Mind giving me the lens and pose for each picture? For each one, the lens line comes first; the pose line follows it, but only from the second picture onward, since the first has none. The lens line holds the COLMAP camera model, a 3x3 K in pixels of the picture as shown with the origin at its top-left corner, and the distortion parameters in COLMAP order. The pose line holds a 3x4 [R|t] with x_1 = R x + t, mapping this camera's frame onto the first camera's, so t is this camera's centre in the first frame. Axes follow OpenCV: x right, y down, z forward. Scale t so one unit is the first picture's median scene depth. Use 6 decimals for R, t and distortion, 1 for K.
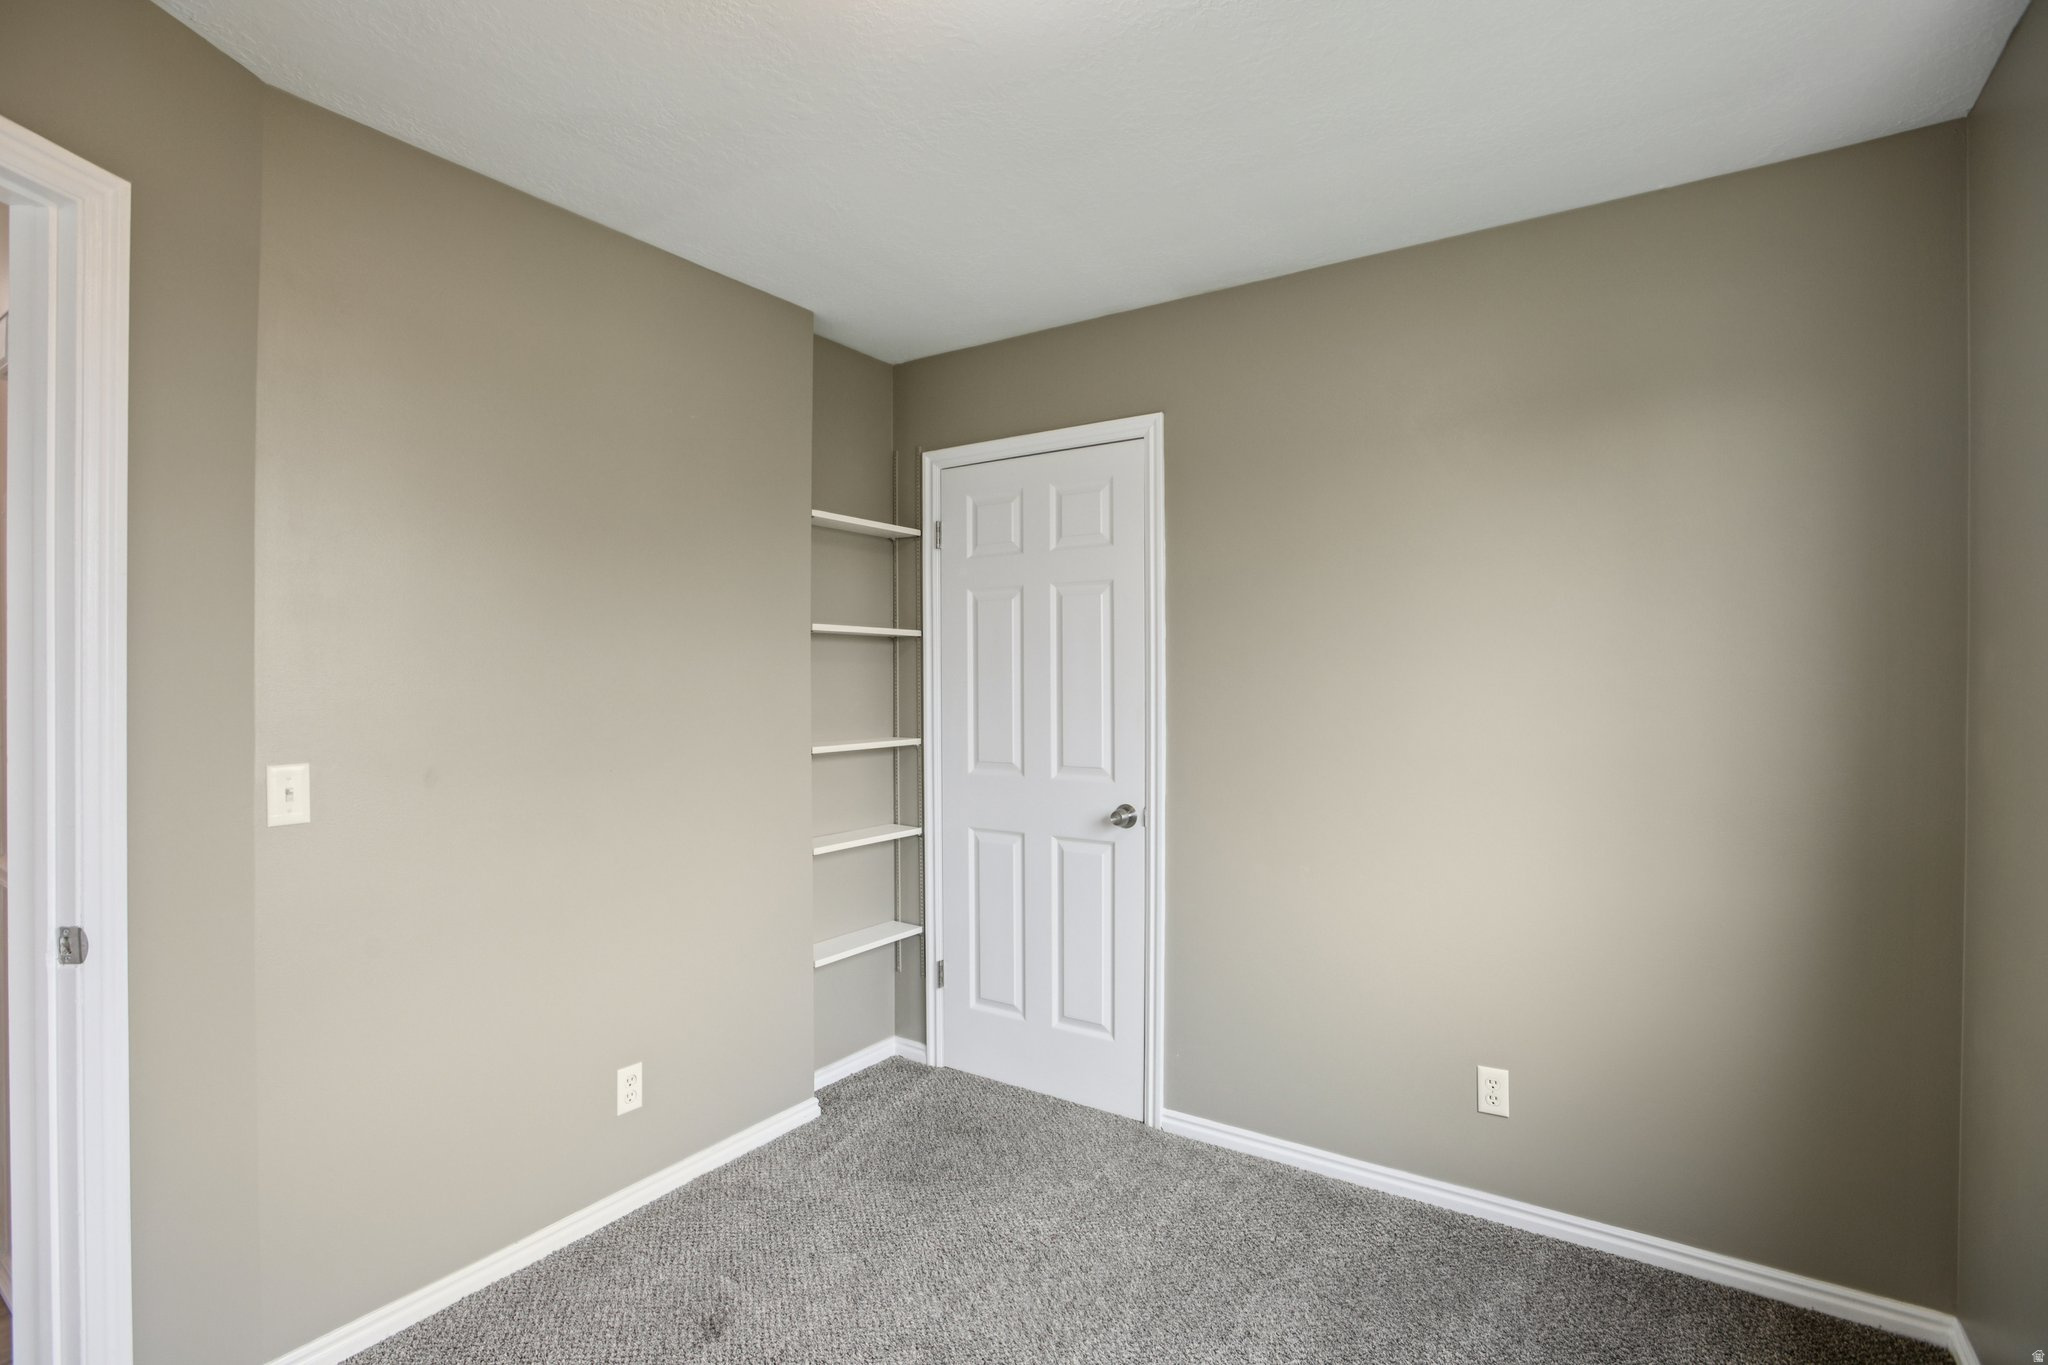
lens RADIAL K [[965.8, 0, 1016.1], [0, 965.8, 670.4], [0, 0, 1]] dist [-0.051596, 0.020631]
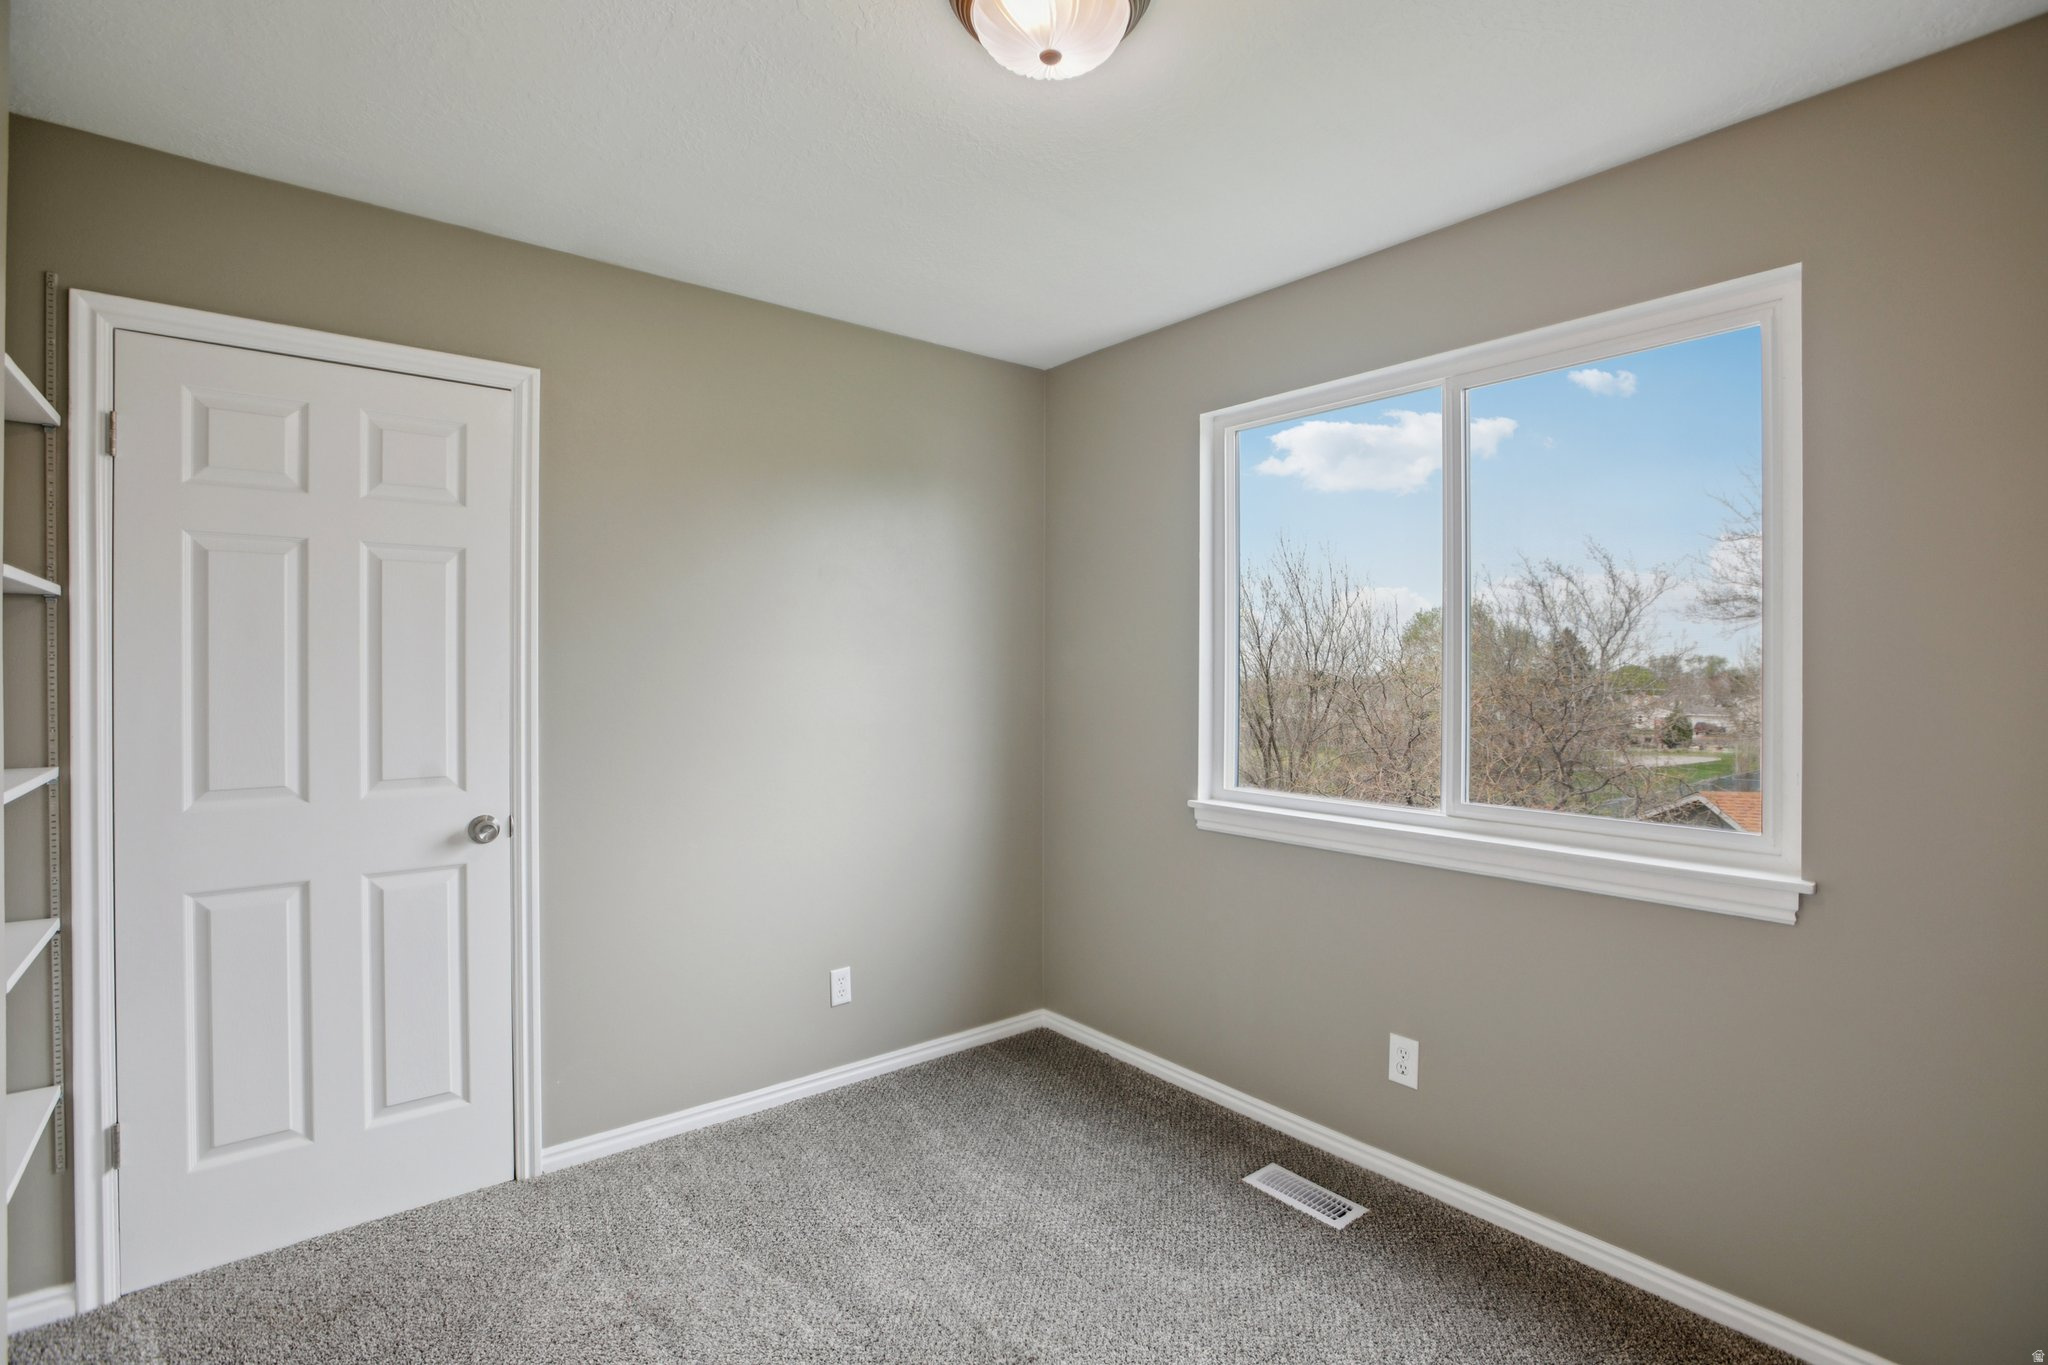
lens RADIAL K [[965.8, 0, 1016.1], [0, 965.8, 670.4], [0, 0, 1]] dist [-0.051596, 0.020631]
pose [[0.298121, 0.003269, 0.954523, -0.536615], [-0.000763, 0.999995, -0.003186, 0.013926], [-0.954528, 0.000222, 0.298122, 0.304035]]
